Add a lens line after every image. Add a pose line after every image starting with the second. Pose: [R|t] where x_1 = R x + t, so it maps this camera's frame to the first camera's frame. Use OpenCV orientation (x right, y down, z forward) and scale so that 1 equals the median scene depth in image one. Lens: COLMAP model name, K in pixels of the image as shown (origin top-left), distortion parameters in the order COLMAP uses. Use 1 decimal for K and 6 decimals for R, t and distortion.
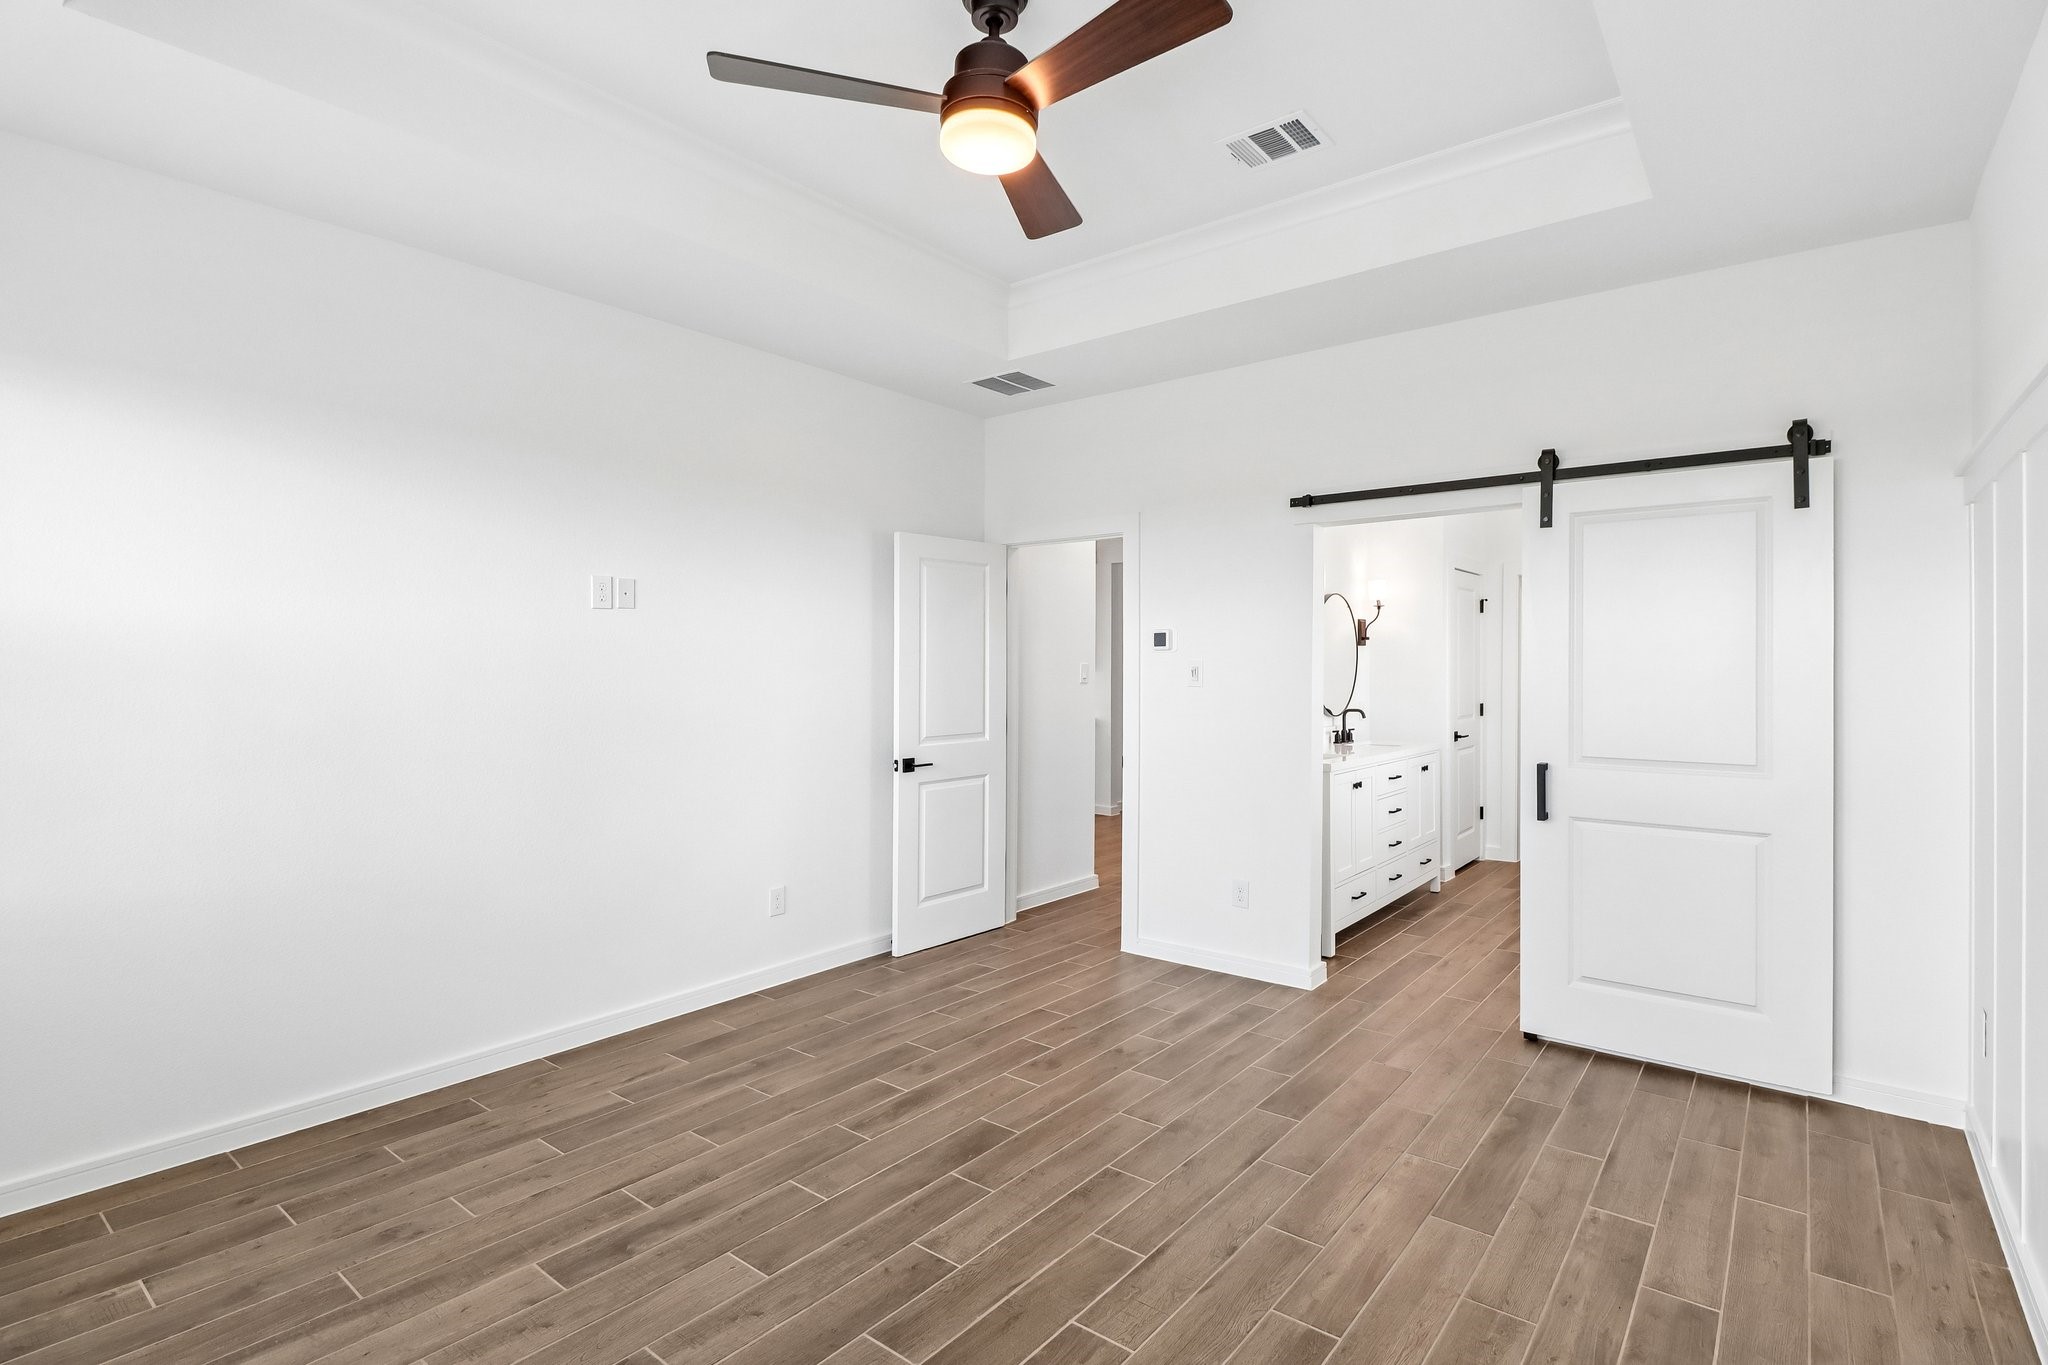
lens RADIAL K [[984.9, 0, 1026.8], [0, 984.9, 683.5], [0, 0, 1]] dist [0.000903, -0.011971]
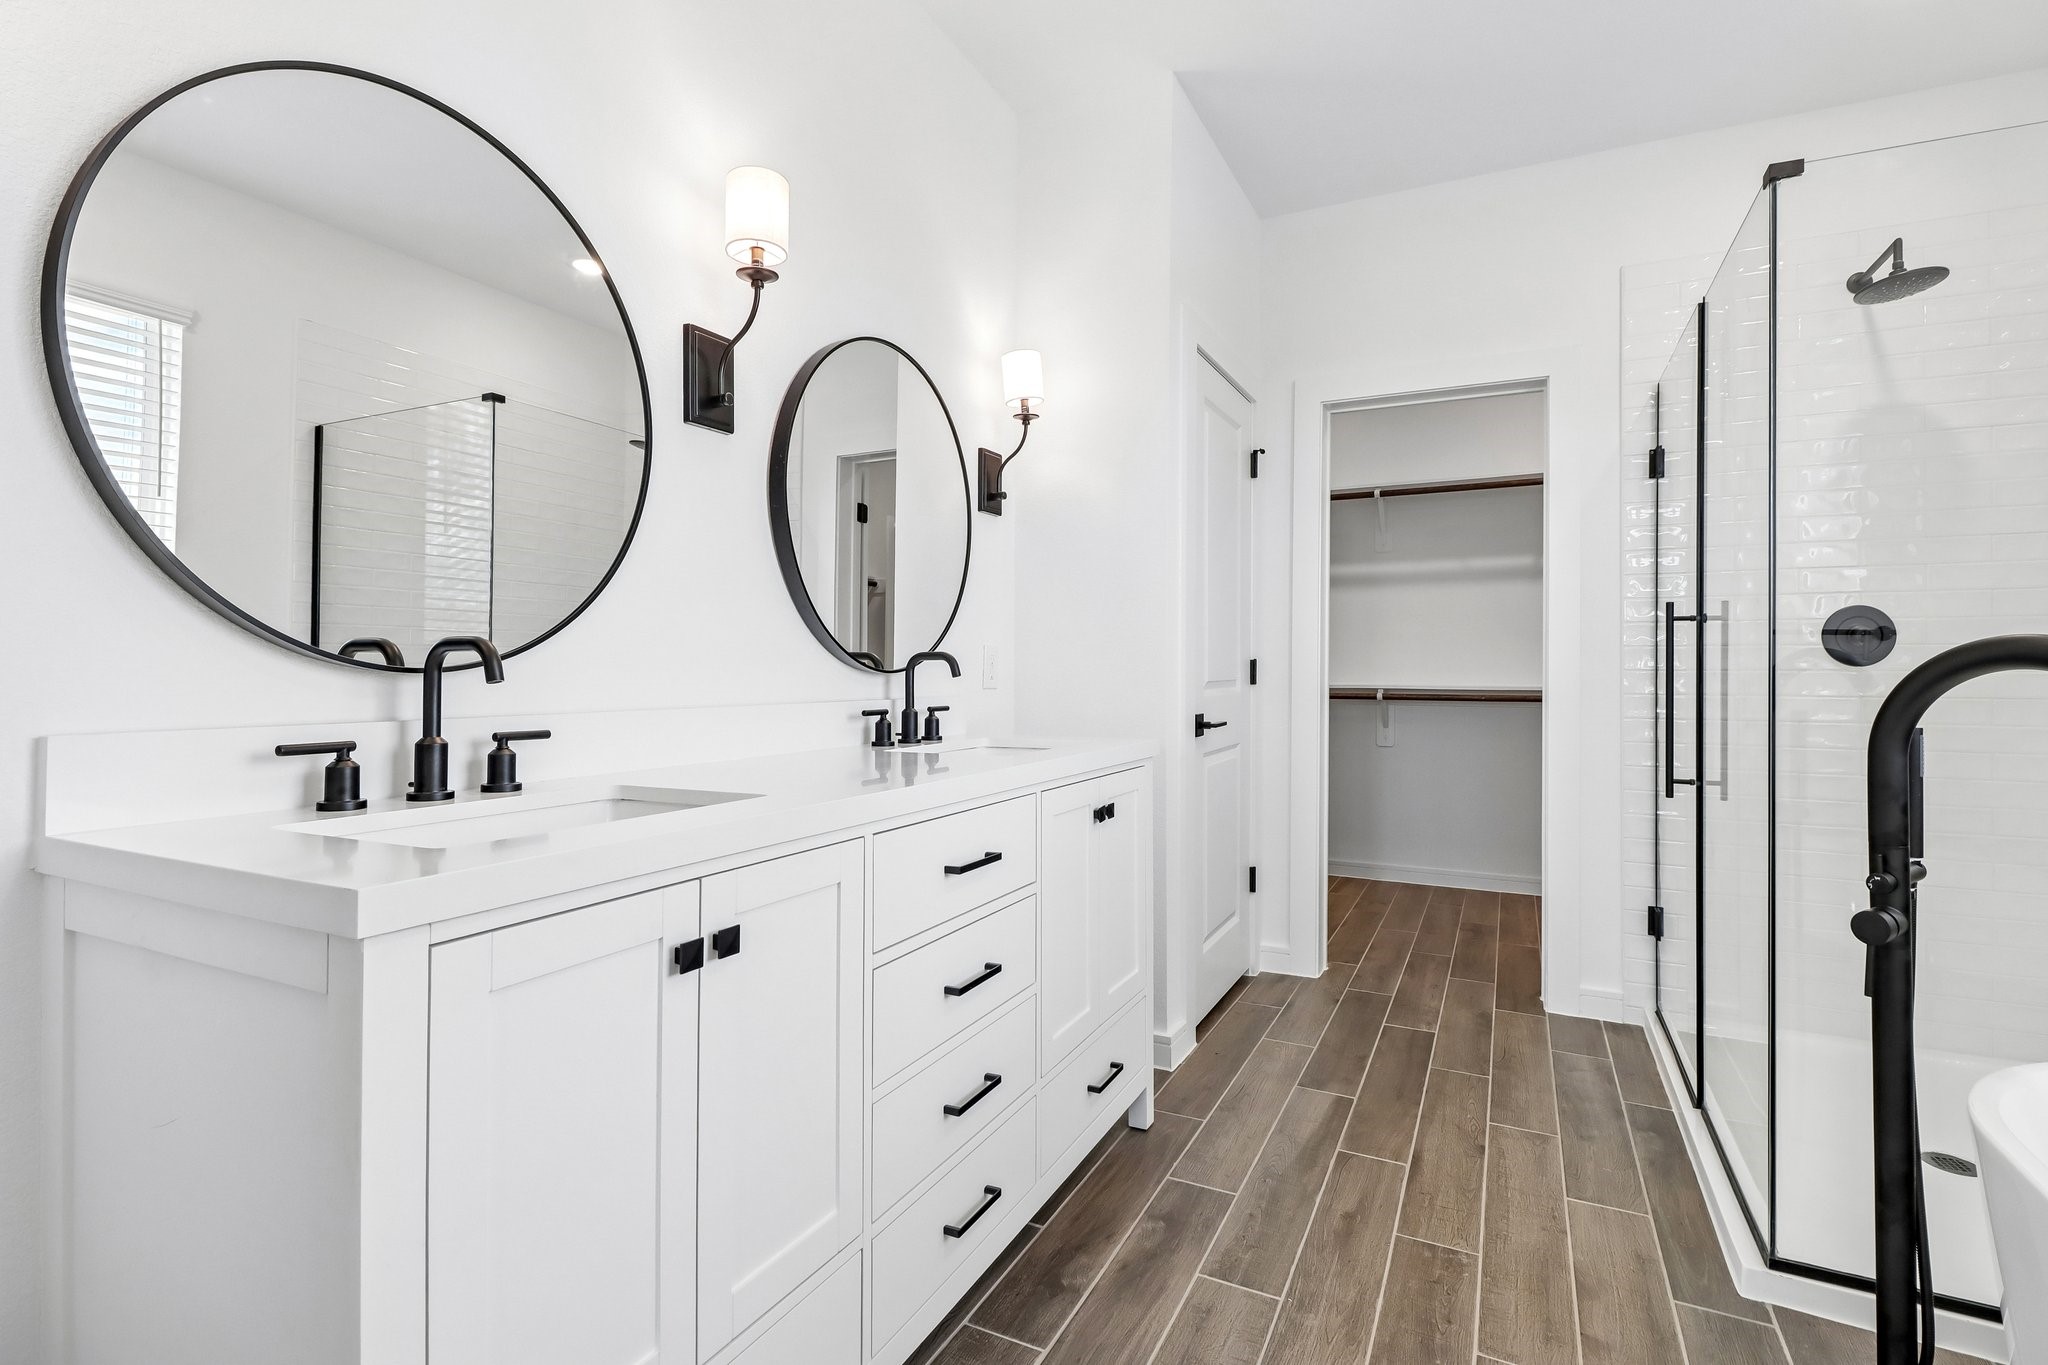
lens RADIAL K [[984.9, 0, 1022.3], [0, 984.9, 682.1], [0, 0, 1]] dist [0.000903, -0.011971]
pose [[0.979807, 0.000190, 0.199946, 0.272938], [-0.001381, 0.999982, 0.005818, 0.032243], [-0.199941, -0.005977, 0.979790, 0.589110]]
